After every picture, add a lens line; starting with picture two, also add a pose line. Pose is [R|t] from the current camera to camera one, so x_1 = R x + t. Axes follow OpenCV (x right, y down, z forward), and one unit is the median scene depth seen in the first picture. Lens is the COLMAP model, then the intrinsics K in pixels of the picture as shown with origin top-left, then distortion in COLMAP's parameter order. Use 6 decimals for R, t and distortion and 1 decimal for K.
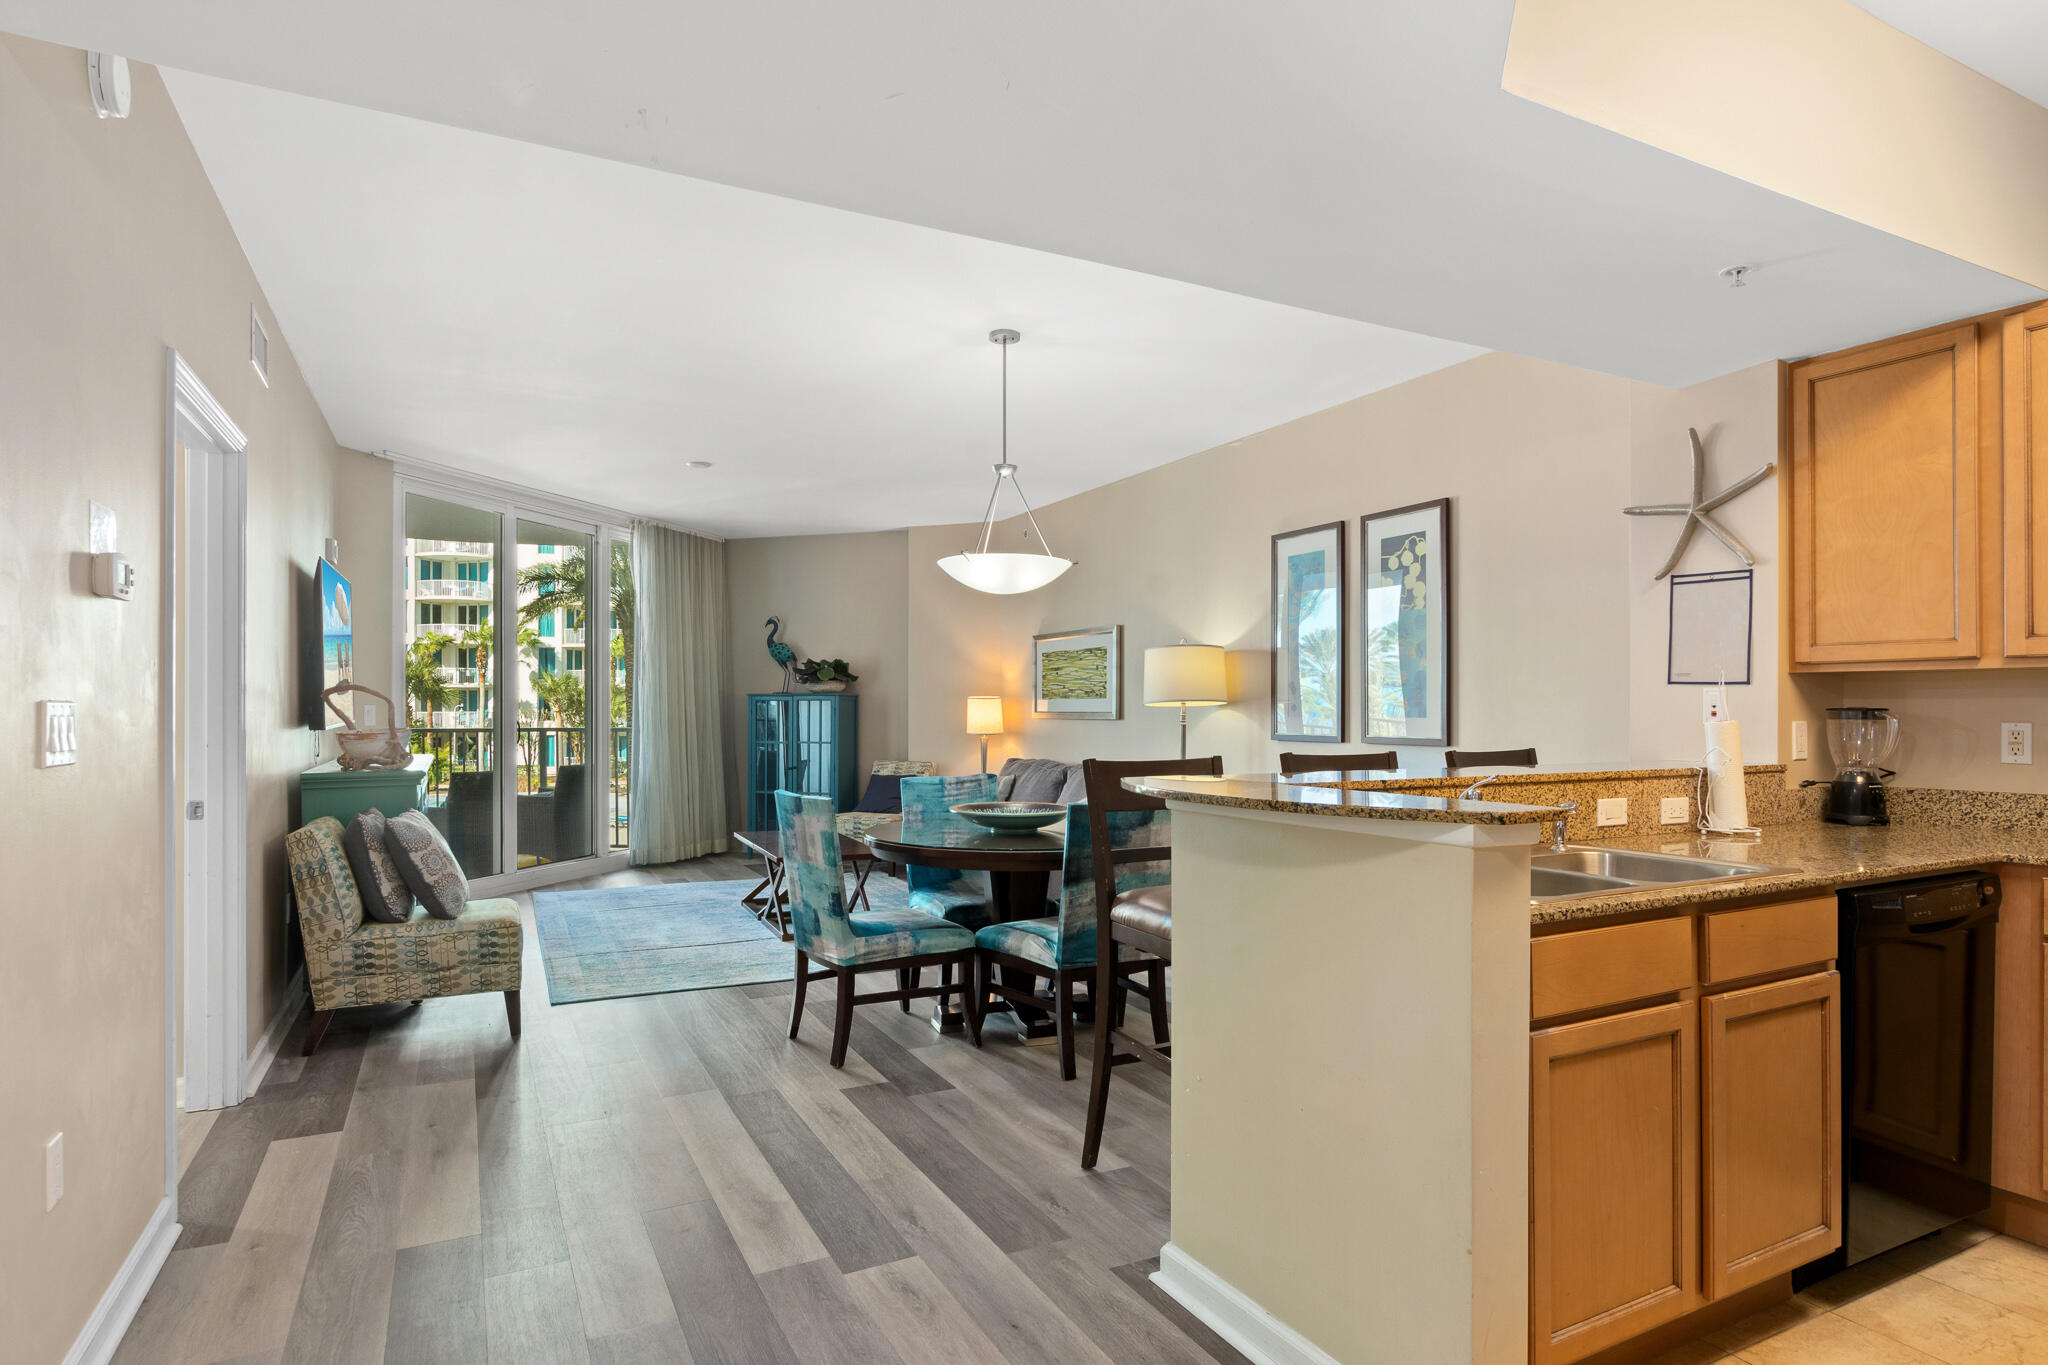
lens RADIAL K [[1137.0, 0, 1038.6], [0, 1137.0, 697.4], [0, 0, 1]] dist [0.006100, 0.000039]
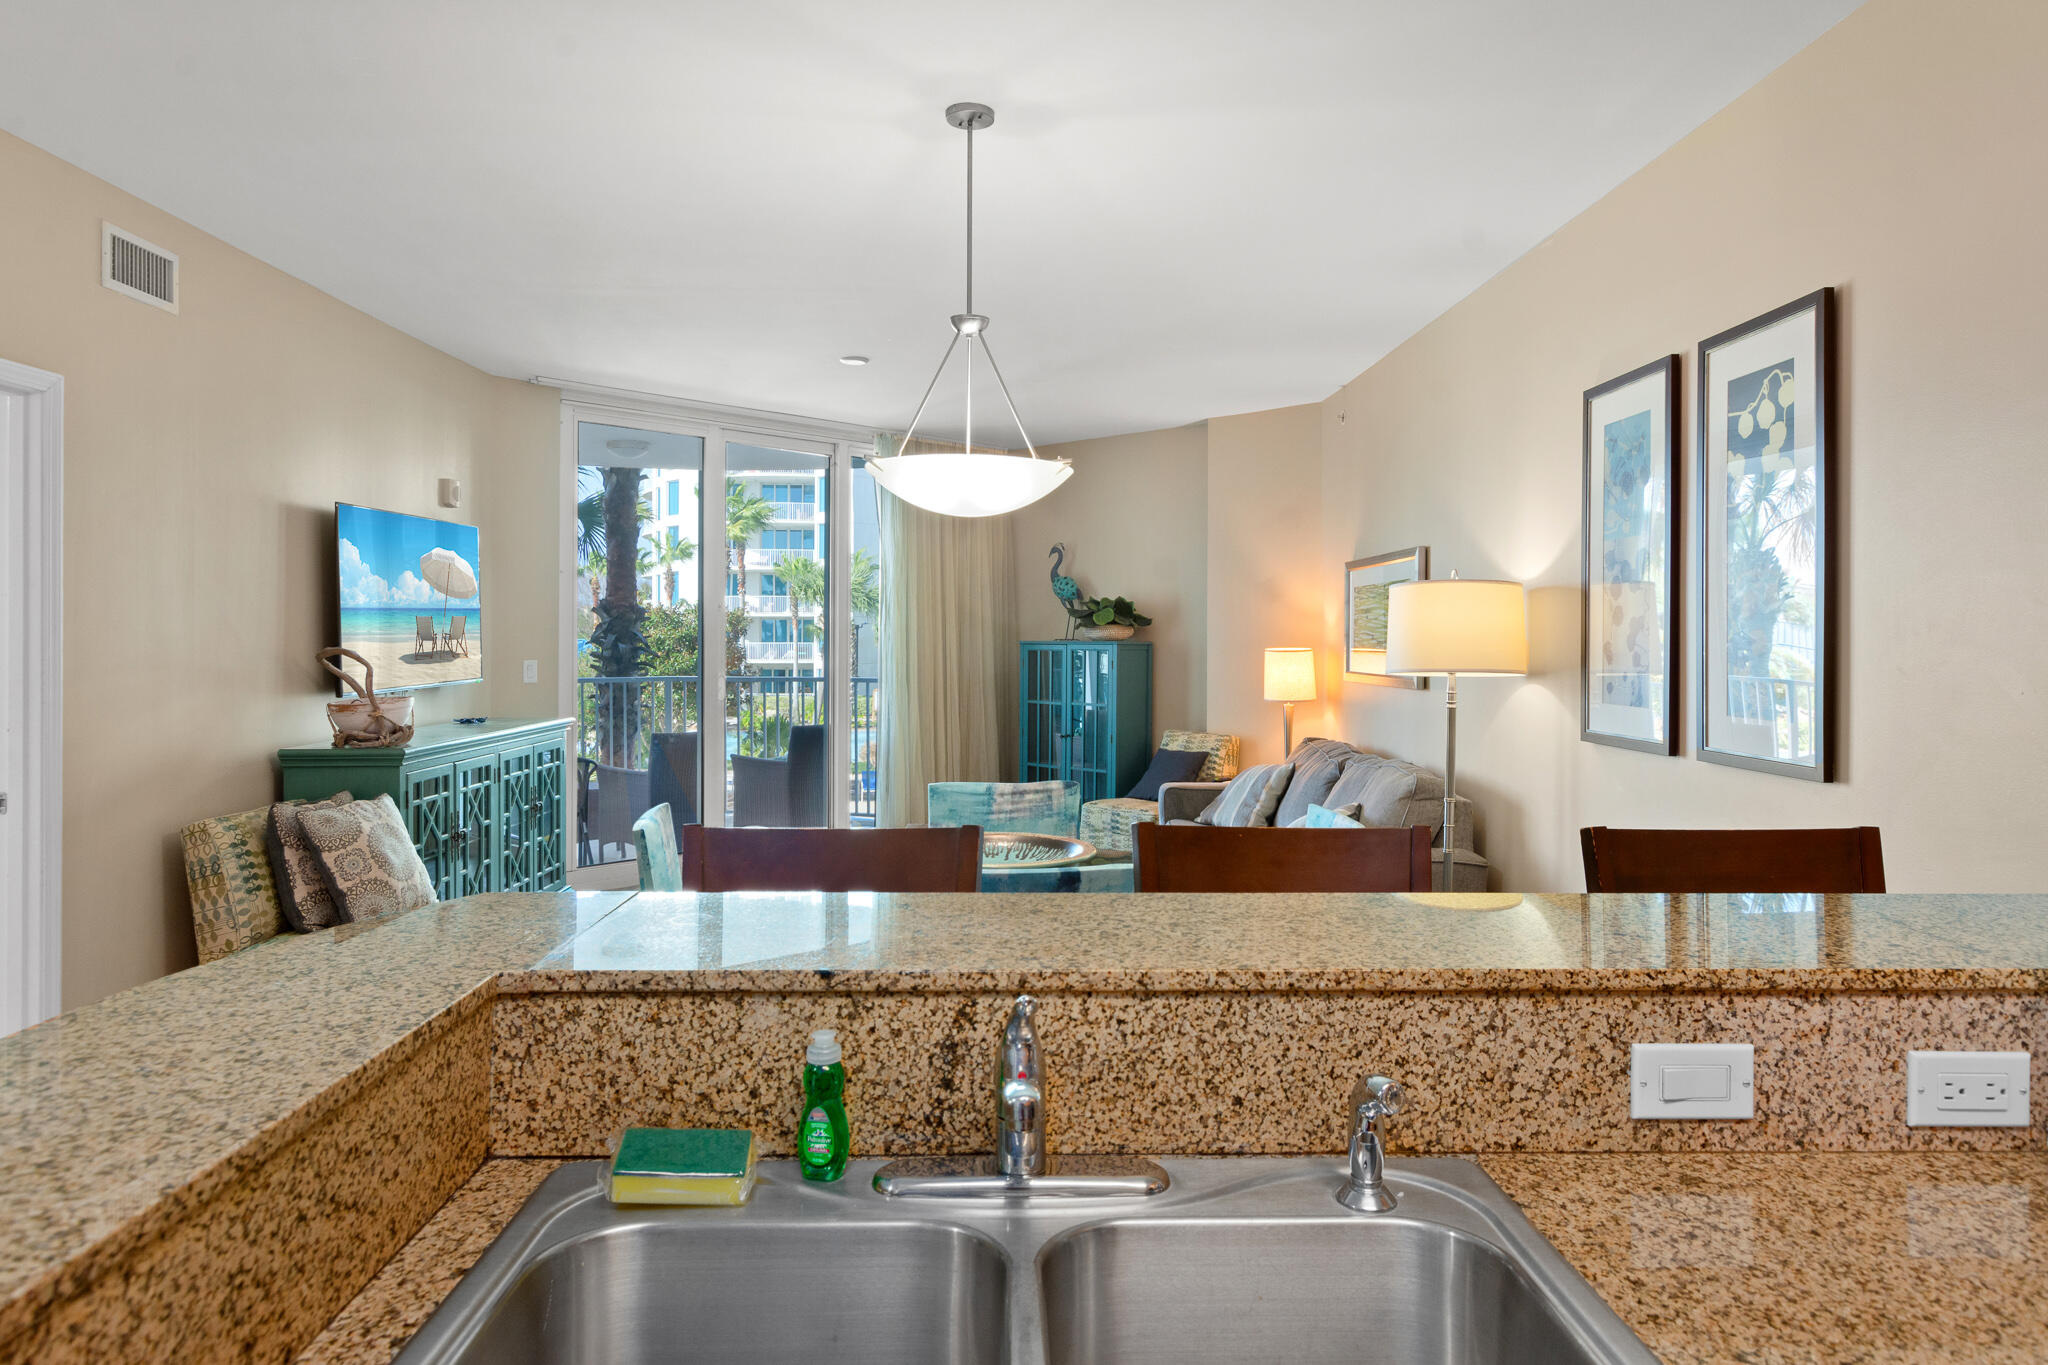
lens RADIAL K [[1308.8, 0, 1026.9], [0, 1308.8, 641.6], [0, 0, 1]] dist [0.018309, -0.000715]
pose [[0.892402, 0.005159, -0.451213, 0.272708], [0.000925, 0.999912, 0.013263, -0.024750], [0.451241, -0.012254, 0.892318, 0.286851]]
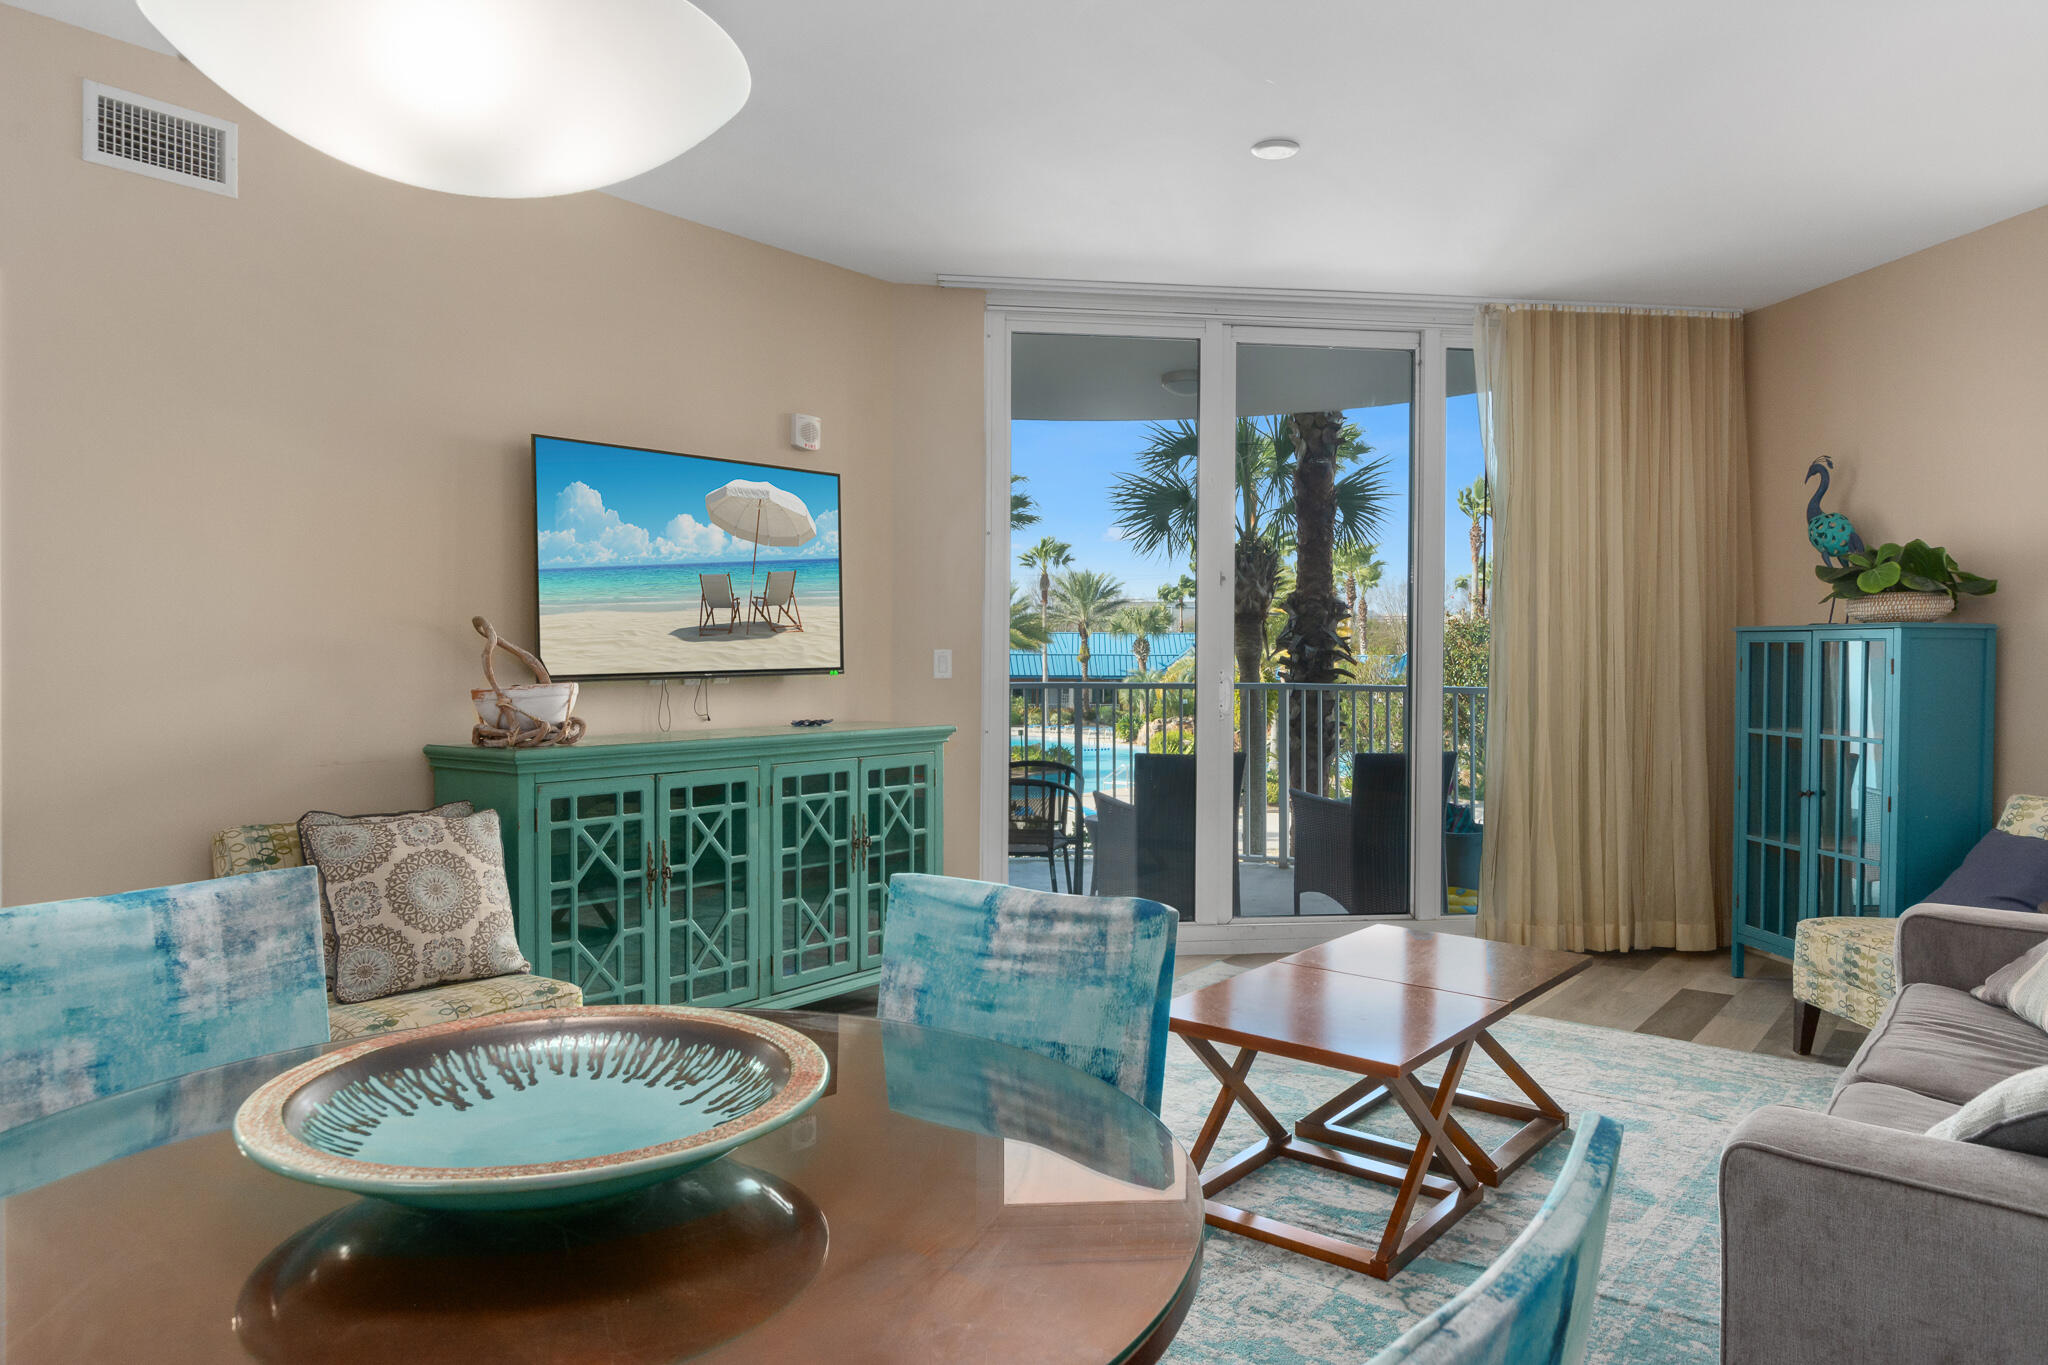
lens RADIAL K [[1385.0, 0, 1028.4], [0, 1385.0, 673.8], [0, 0, 1]] dist [0.000471, -0.003366]
pose [[0.420308, 0.016778, -0.907226, 0.234068], [0.003785, 0.999788, 0.020244, 0.005743], [0.907373, -0.011942, 0.420156, 0.803009]]
